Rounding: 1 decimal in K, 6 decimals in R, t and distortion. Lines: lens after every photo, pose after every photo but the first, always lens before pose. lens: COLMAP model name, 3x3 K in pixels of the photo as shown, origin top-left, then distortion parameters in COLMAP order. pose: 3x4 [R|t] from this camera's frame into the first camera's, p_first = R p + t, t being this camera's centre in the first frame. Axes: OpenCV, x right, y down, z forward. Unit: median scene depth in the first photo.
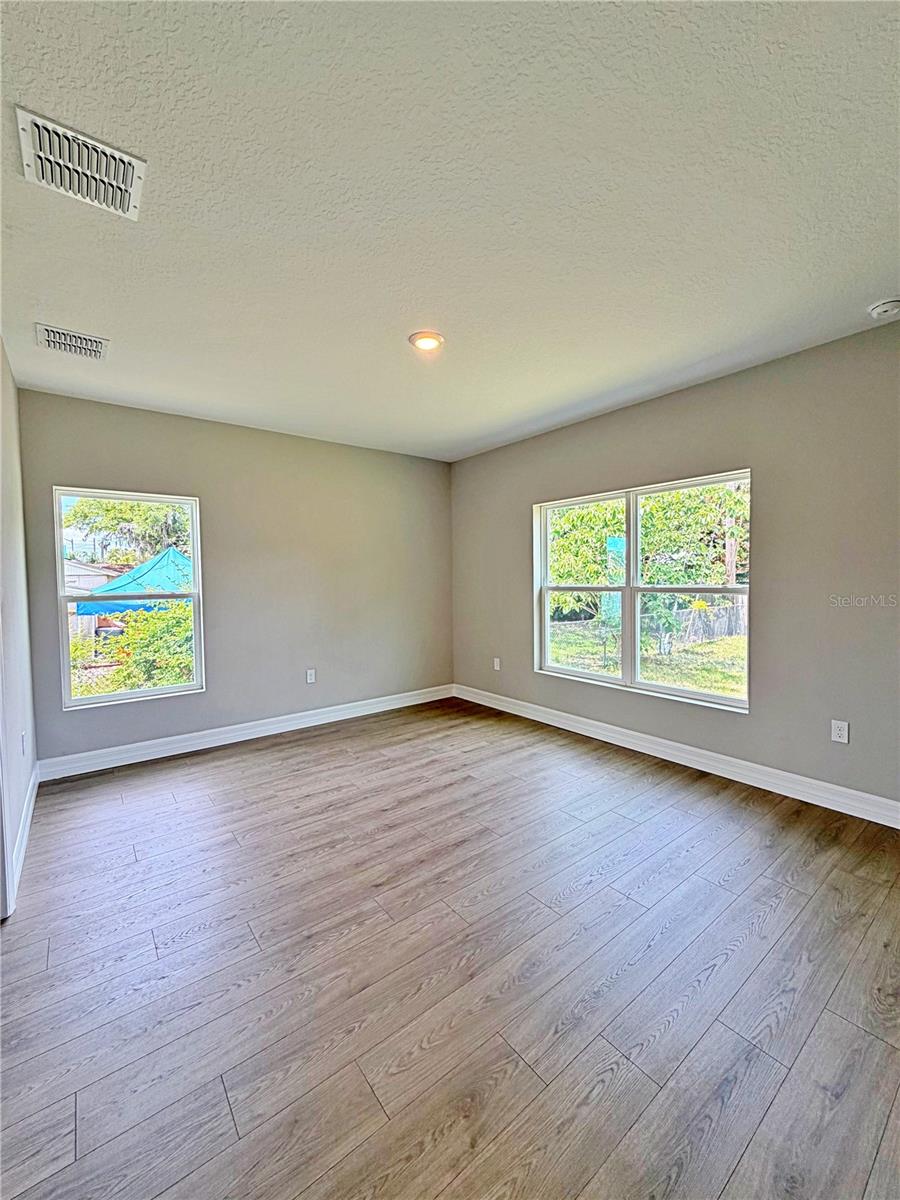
lens RADIAL K [[479.3, 0, 450.0], [0, 479.3, 600.0], [0, 0, 1]] dist [-0.000374, 0.000157]
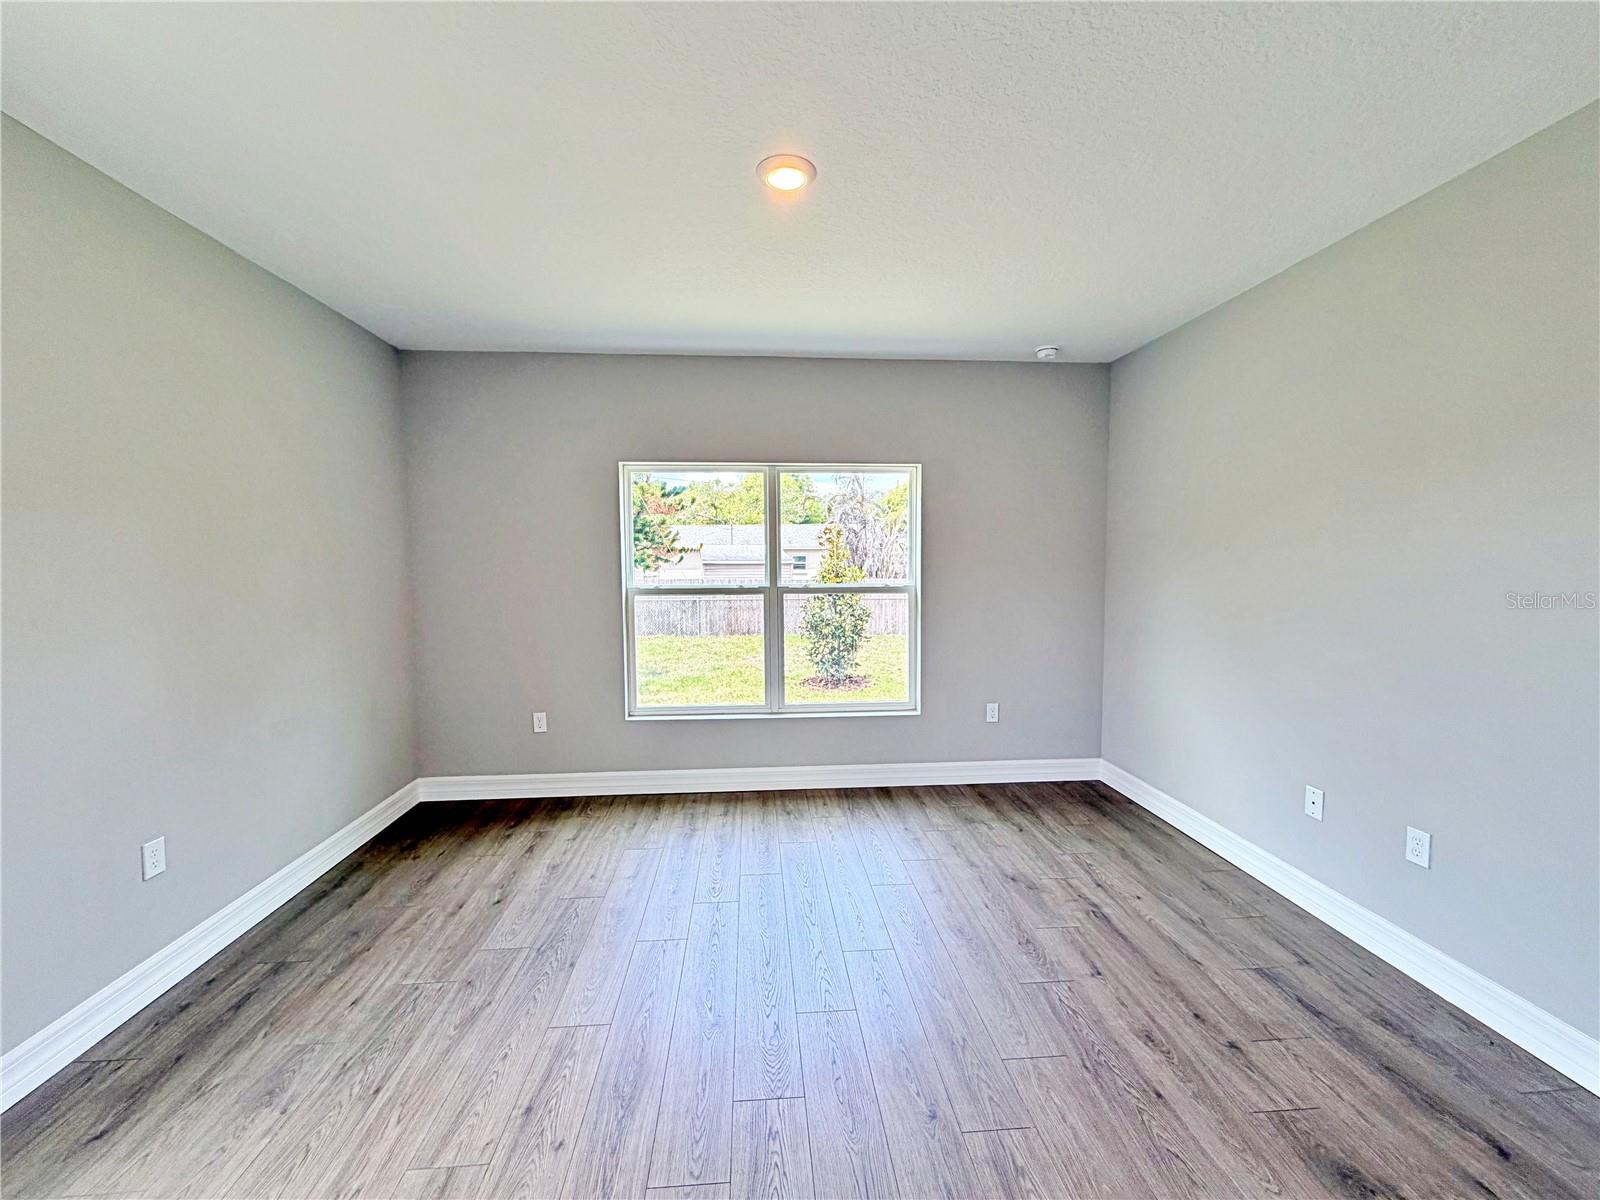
lens RADIAL K [[639.0, 0, 795.1], [0, 639.0, 602.5], [0, 0, 1]] dist [-0.000374, 0.000157]
pose [[0.554879, -0.045934, 0.830662, -0.596472], [0.037033, 0.998849, 0.030497, -0.041058], [-0.831106, 0.013840, 0.555941, 0.480767]]
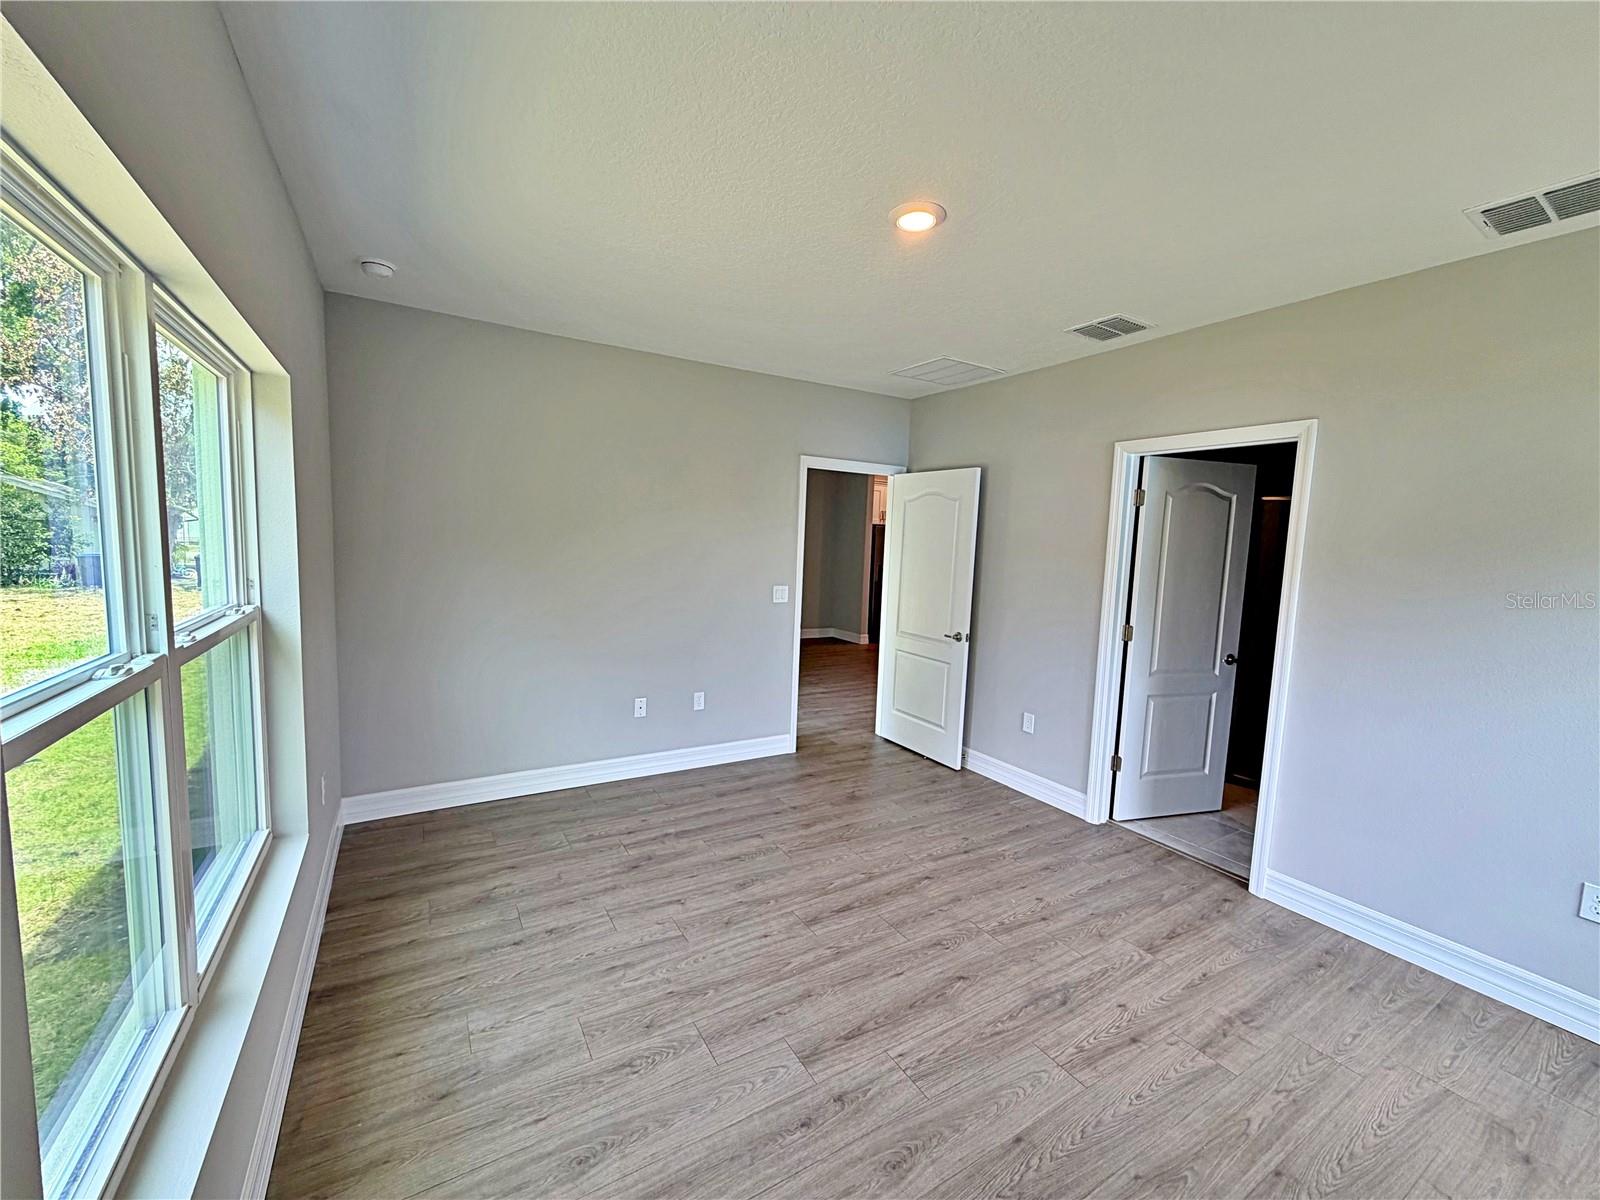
lens RADIAL K [[639.5, 0, 794.2], [0, 639.5, 602.6], [0, 0, 1]] dist [-0.000265, 0.000271]
pose [[-0.992366, -0.032243, 0.119039, -0.004875], [-0.014915, 0.989512, 0.143681, -0.138108], [-0.122423, 0.140808, -0.982439, 1.608488]]
